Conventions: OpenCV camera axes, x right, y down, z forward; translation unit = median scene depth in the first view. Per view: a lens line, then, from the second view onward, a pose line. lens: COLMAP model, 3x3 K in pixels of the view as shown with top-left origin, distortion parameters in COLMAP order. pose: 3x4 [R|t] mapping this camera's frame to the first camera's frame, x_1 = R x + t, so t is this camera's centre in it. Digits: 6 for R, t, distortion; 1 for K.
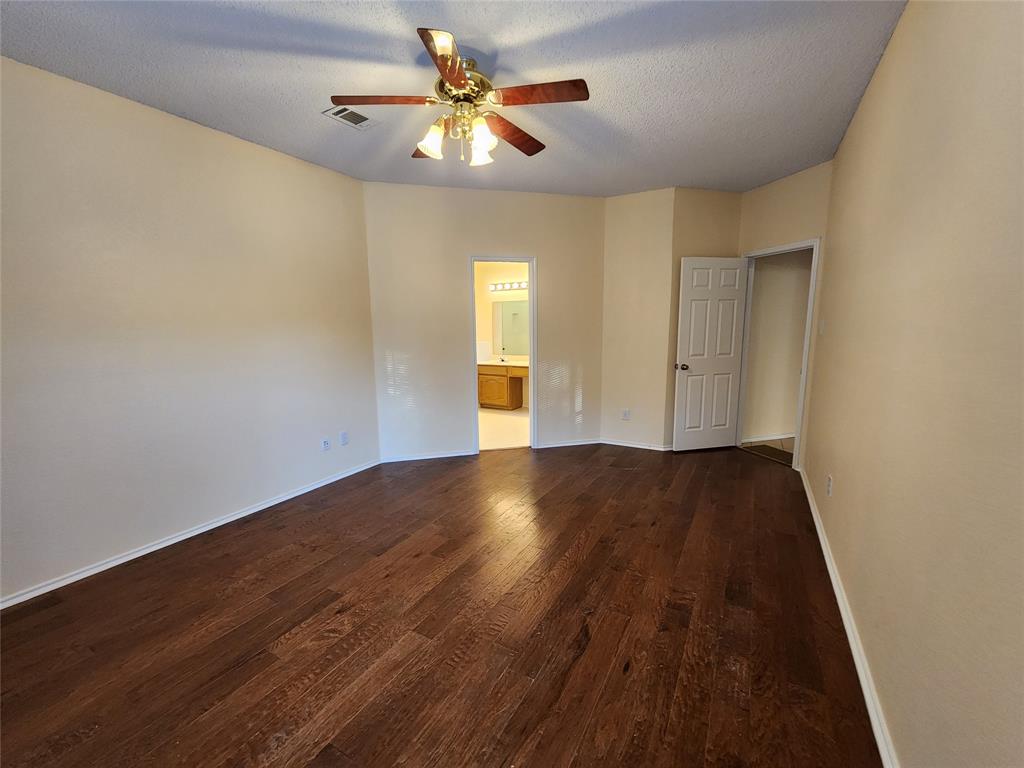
lens RADIAL K [[422.2, 0, 509.2], [0, 422.2, 389.2], [0, 0, 1]] dist [-0.000105, -0.000506]
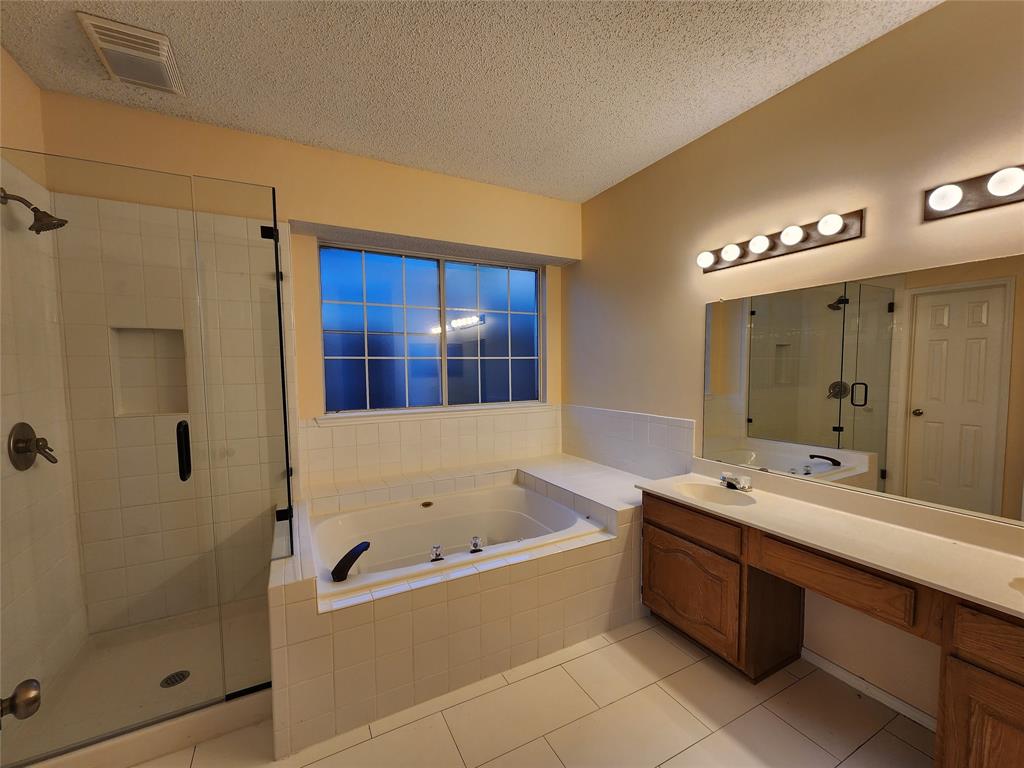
lens RADIAL K [[420.6, 0, 509.1], [0, 420.6, 392.2], [0, 0, 1]] dist [-0.000218, -0.000426]
pose [[0.849438, 0.042753, -0.525953, 0.008099], [-0.087372, 0.994350, -0.060284, -0.133751], [0.520405, 0.097161, 0.848374, 0.835083]]
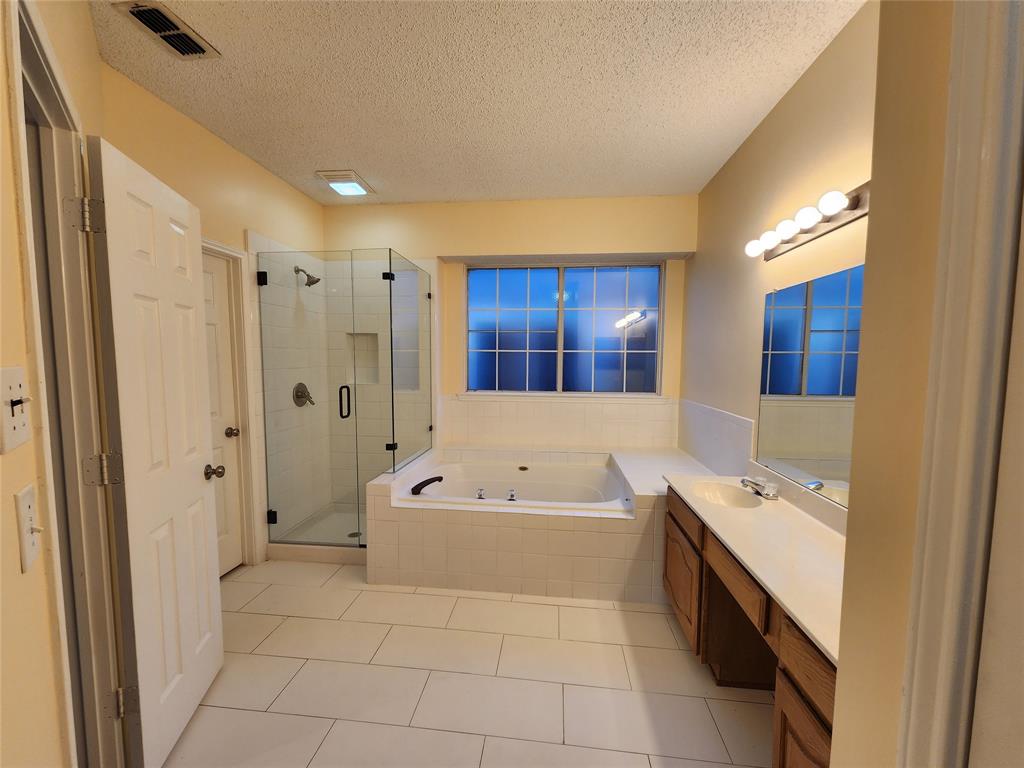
lens RADIAL K [[422.2, 0, 509.2], [0, 422.2, 389.2], [0, 0, 1]] dist [-0.000105, -0.000506]
pose [[0.407185, 0.087729, -0.909123, 0.240041], [-0.155905, 0.987444, 0.025458, -0.153691], [0.899941, 0.131370, 0.415750, 0.935595]]
